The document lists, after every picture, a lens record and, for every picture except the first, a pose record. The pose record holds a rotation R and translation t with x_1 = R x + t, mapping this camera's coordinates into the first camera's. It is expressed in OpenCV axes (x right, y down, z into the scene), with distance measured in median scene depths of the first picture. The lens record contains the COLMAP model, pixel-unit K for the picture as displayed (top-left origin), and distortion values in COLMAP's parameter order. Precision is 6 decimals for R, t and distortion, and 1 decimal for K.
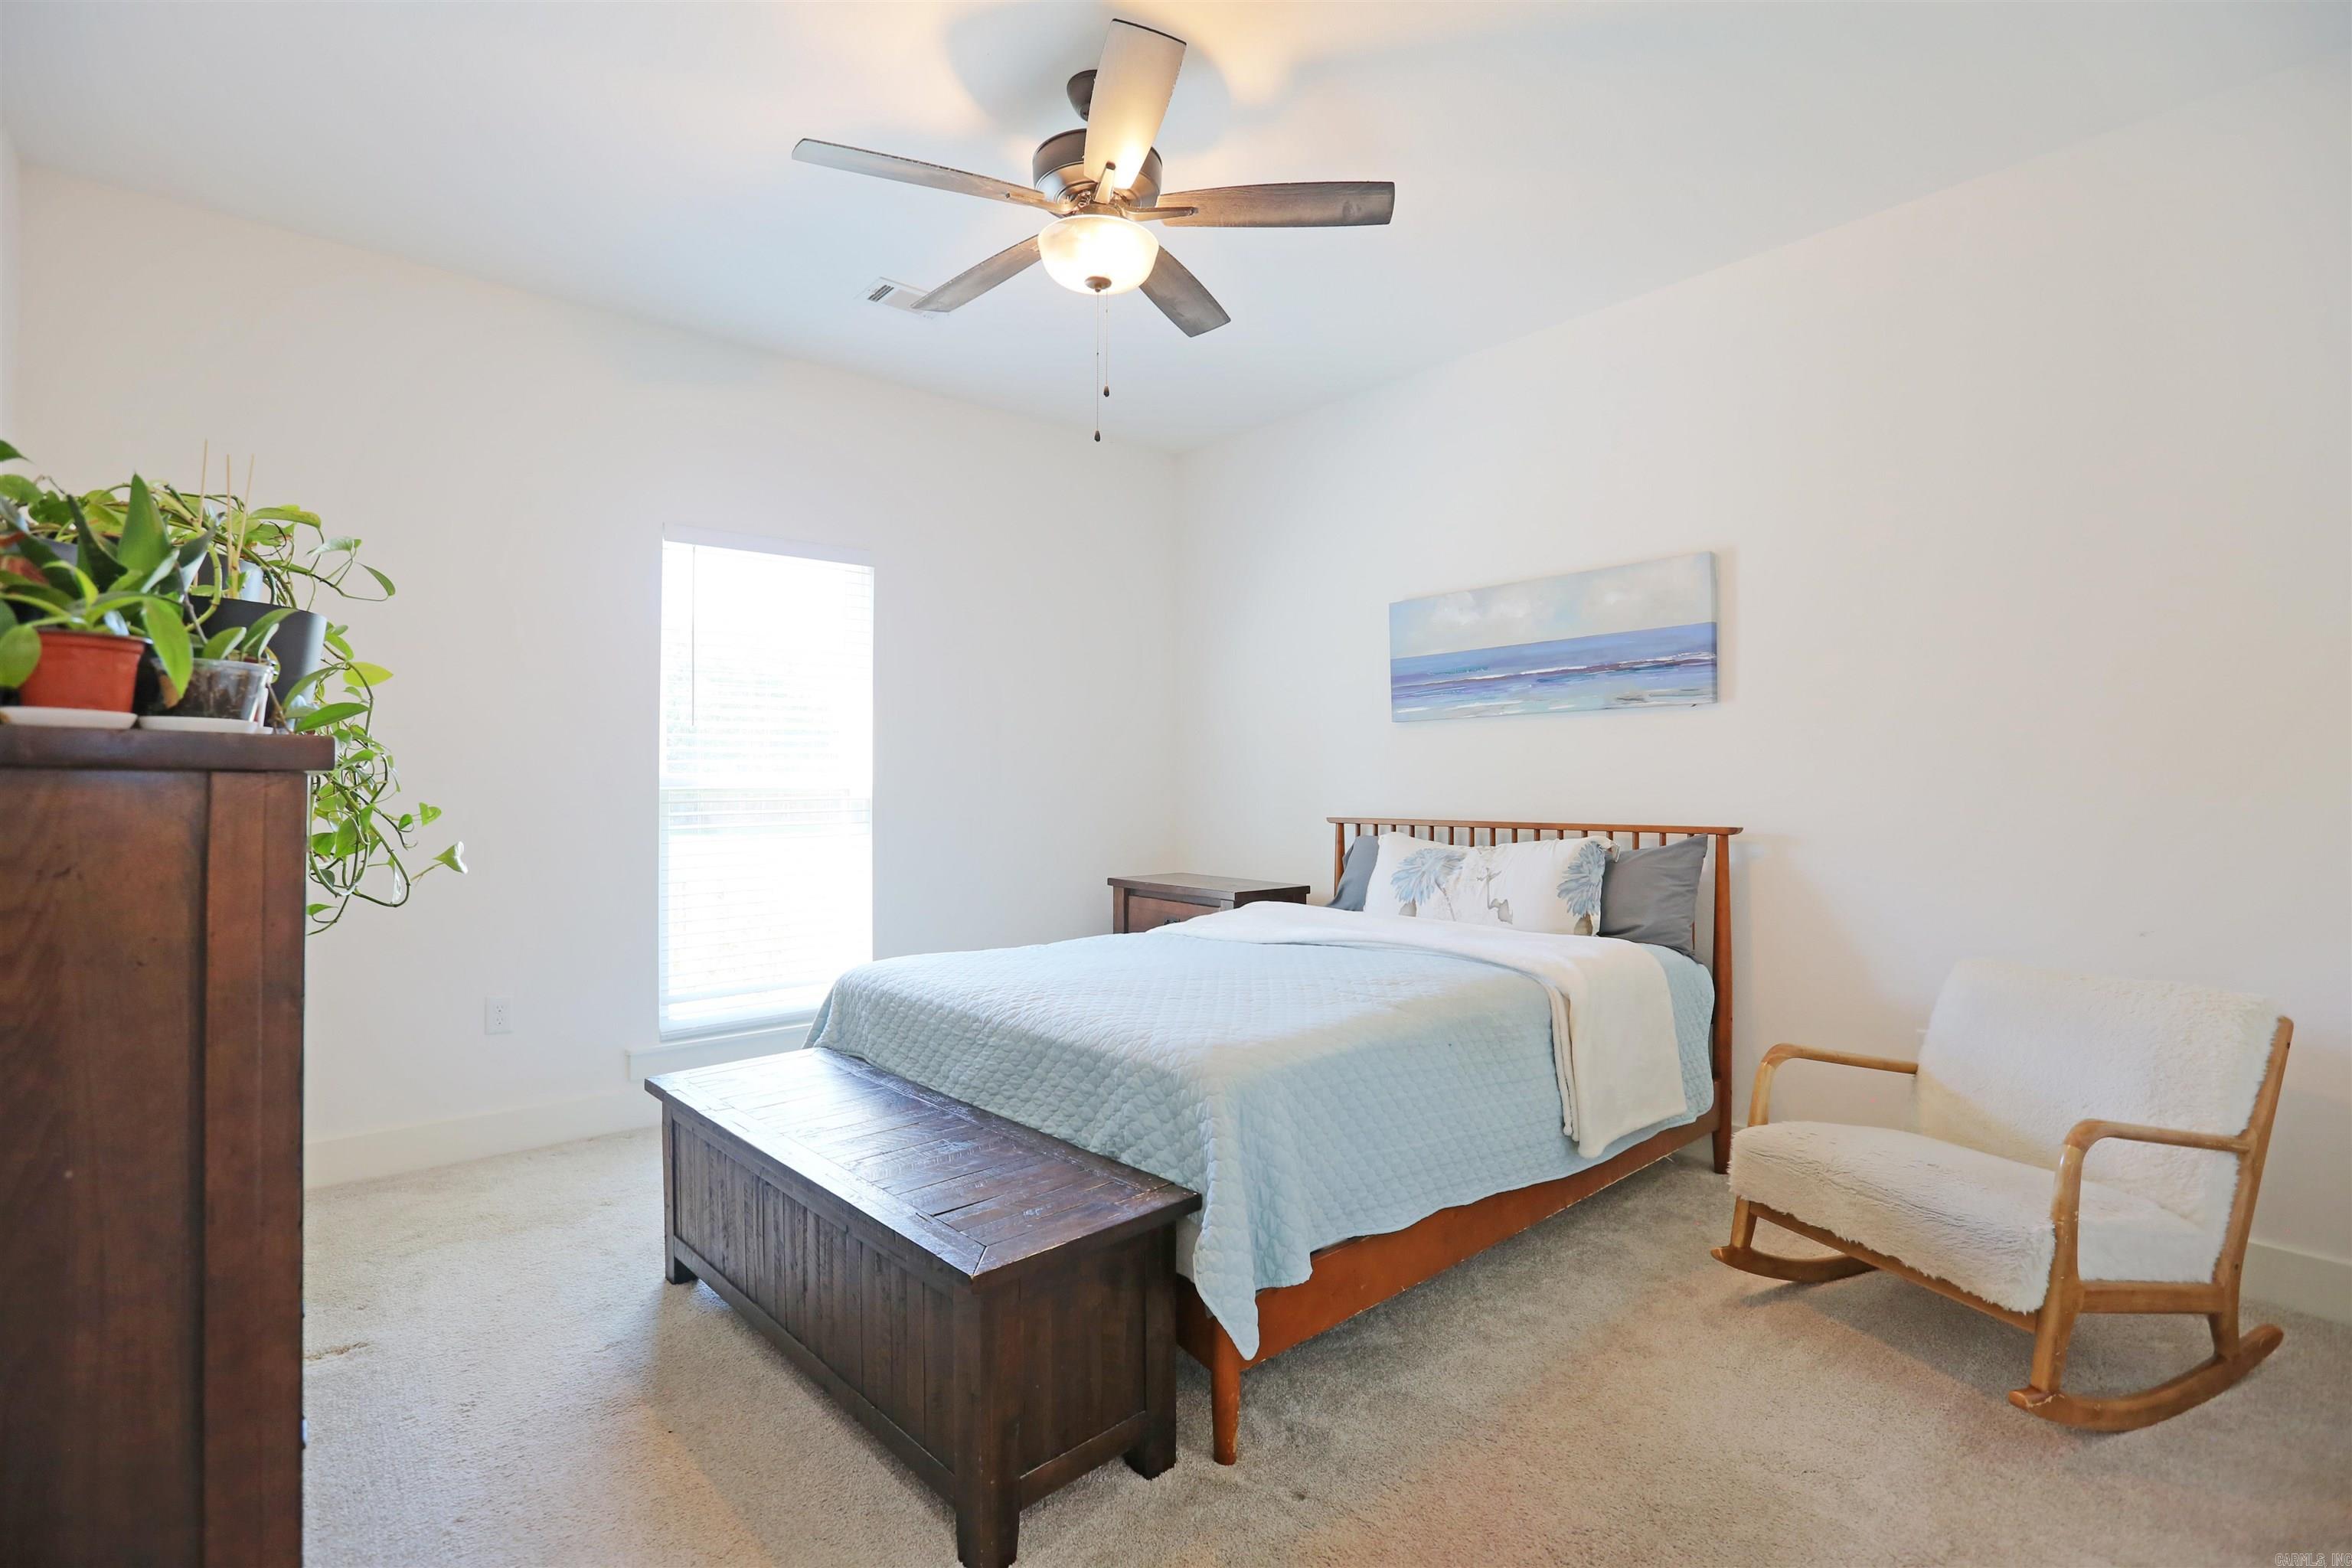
lens RADIAL K [[1065.3, 0, 1176.0], [0, 1065.3, 784.0], [0, 0, 1]] dist [-0.044228, 0.016910]
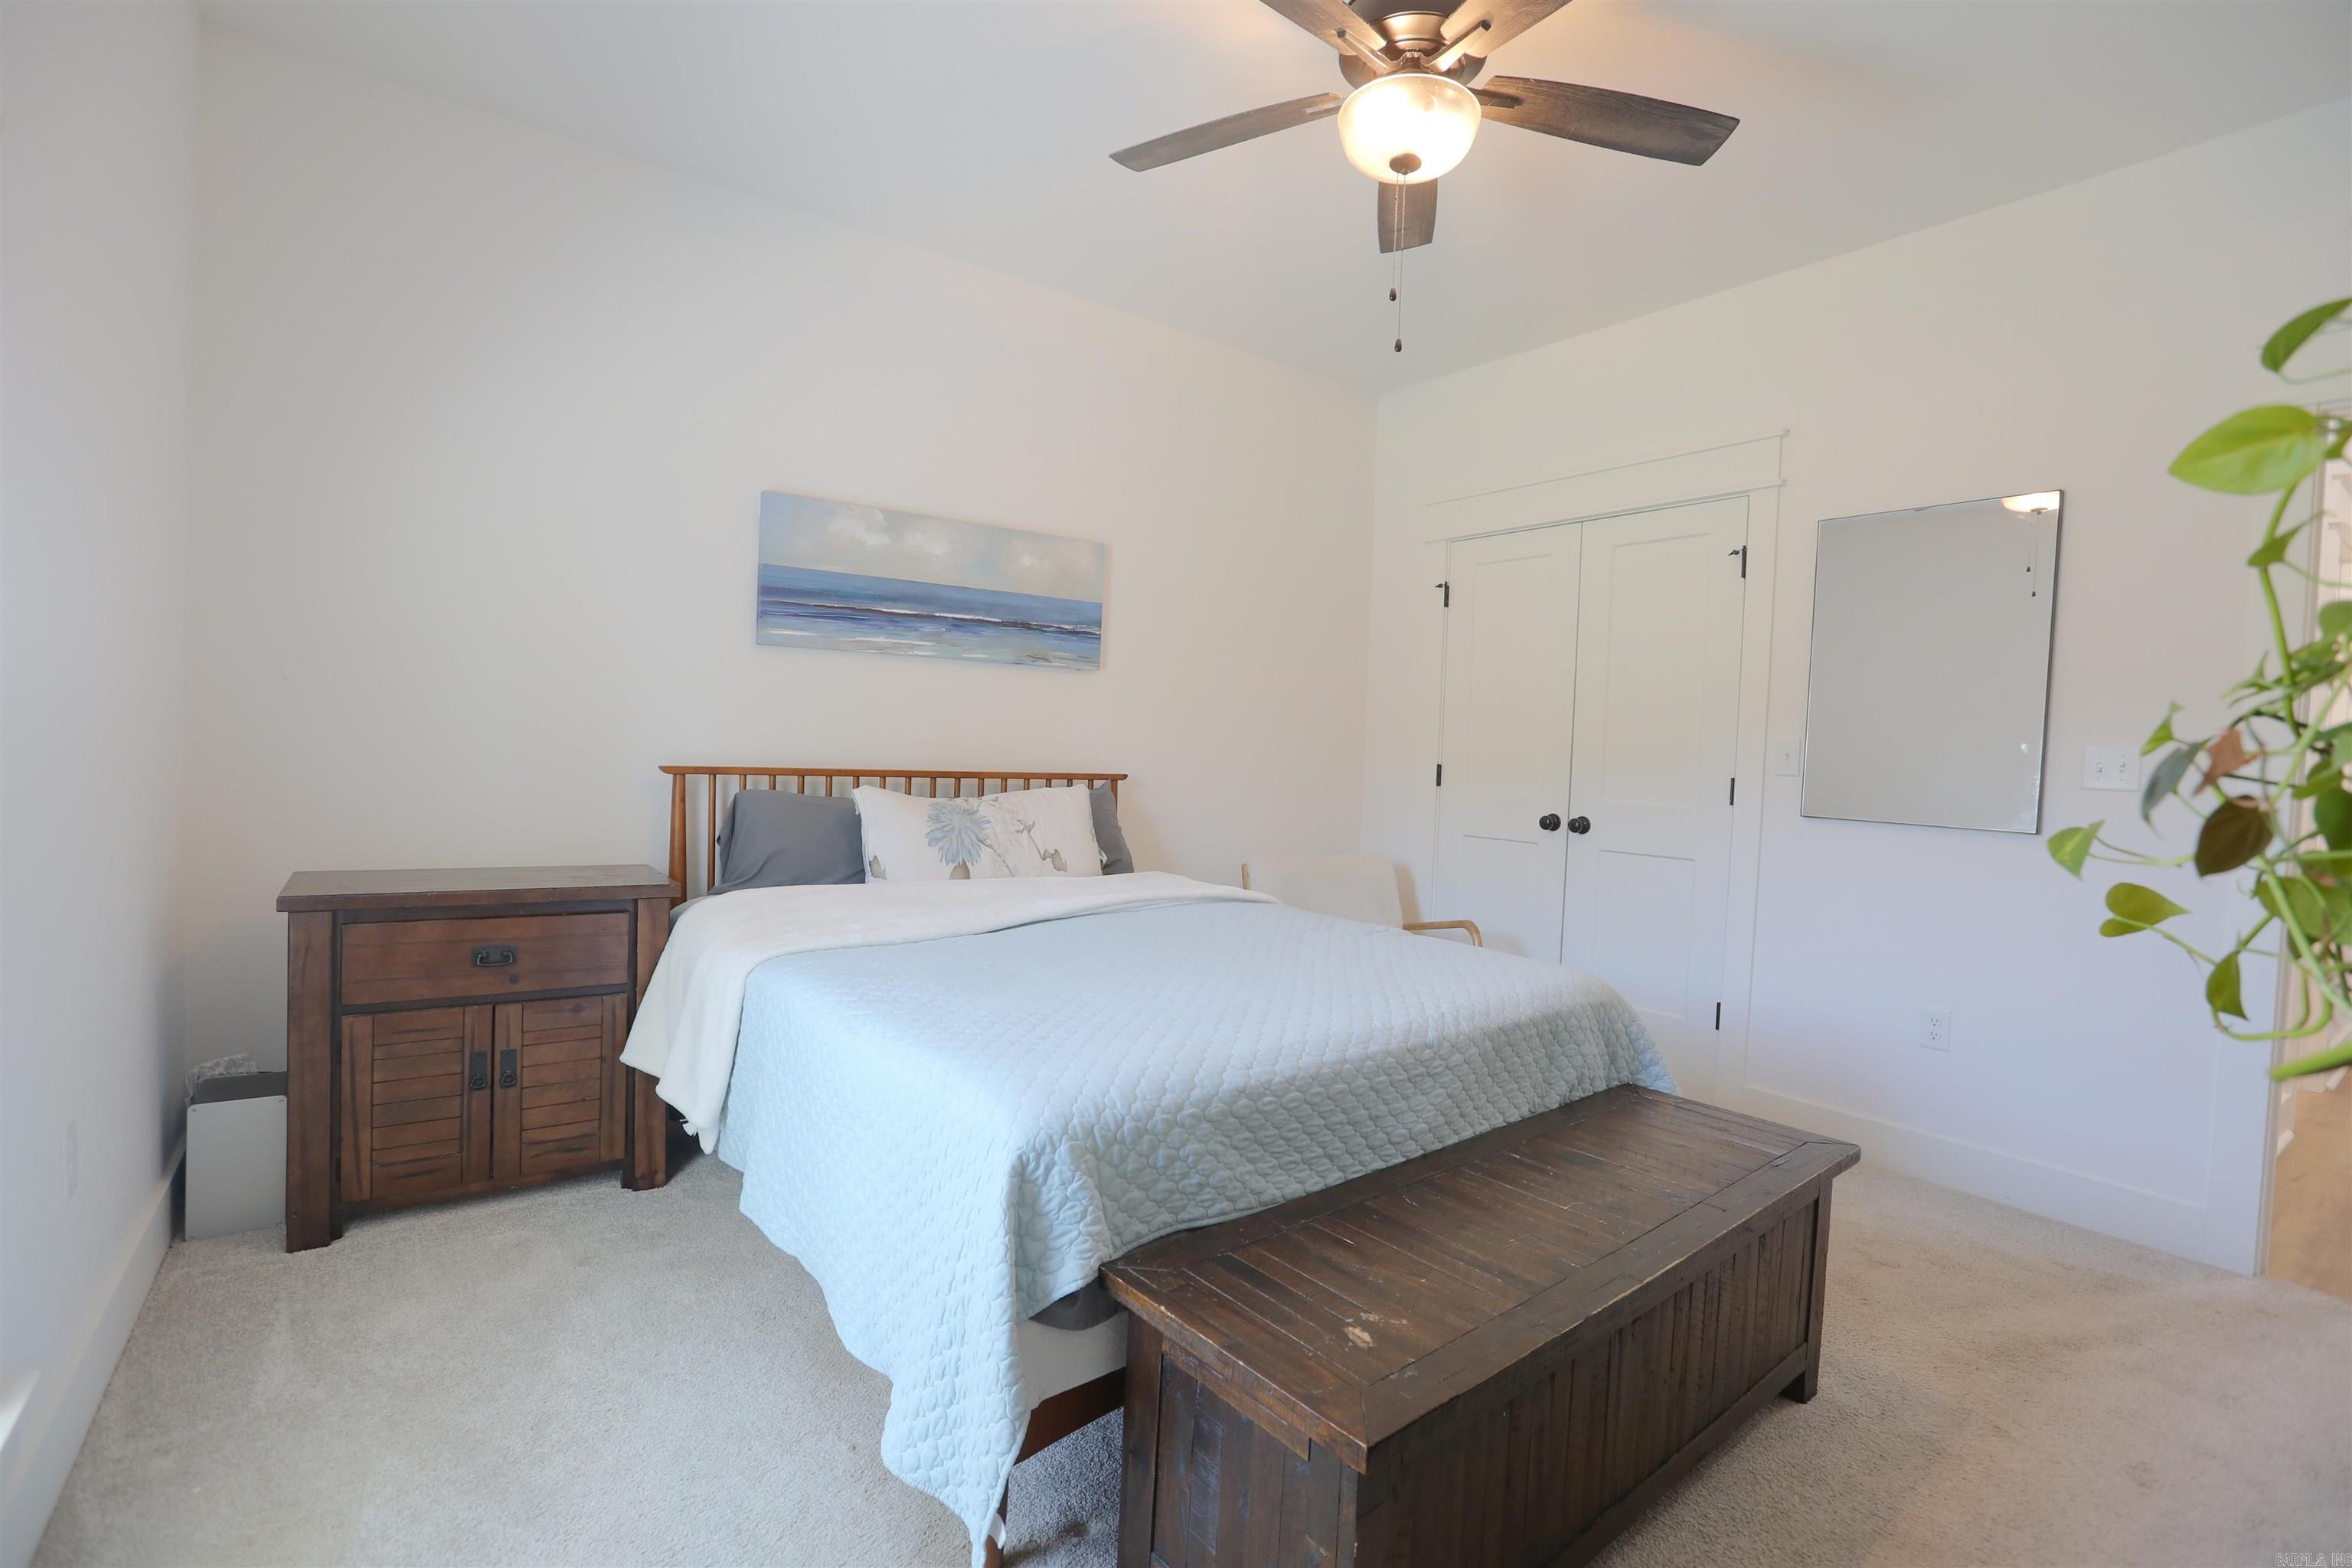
lens RADIAL K [[1065.3, 0, 1176.0], [0, 1065.3, 784.0], [0, 0, 1]] dist [-0.044228, 0.016910]
pose [[0.117042, -0.031844, 0.992616, -0.632835], [-0.042542, 0.998408, 0.037046, 0.003216], [-0.992215, -0.046564, 0.115501, 0.705239]]
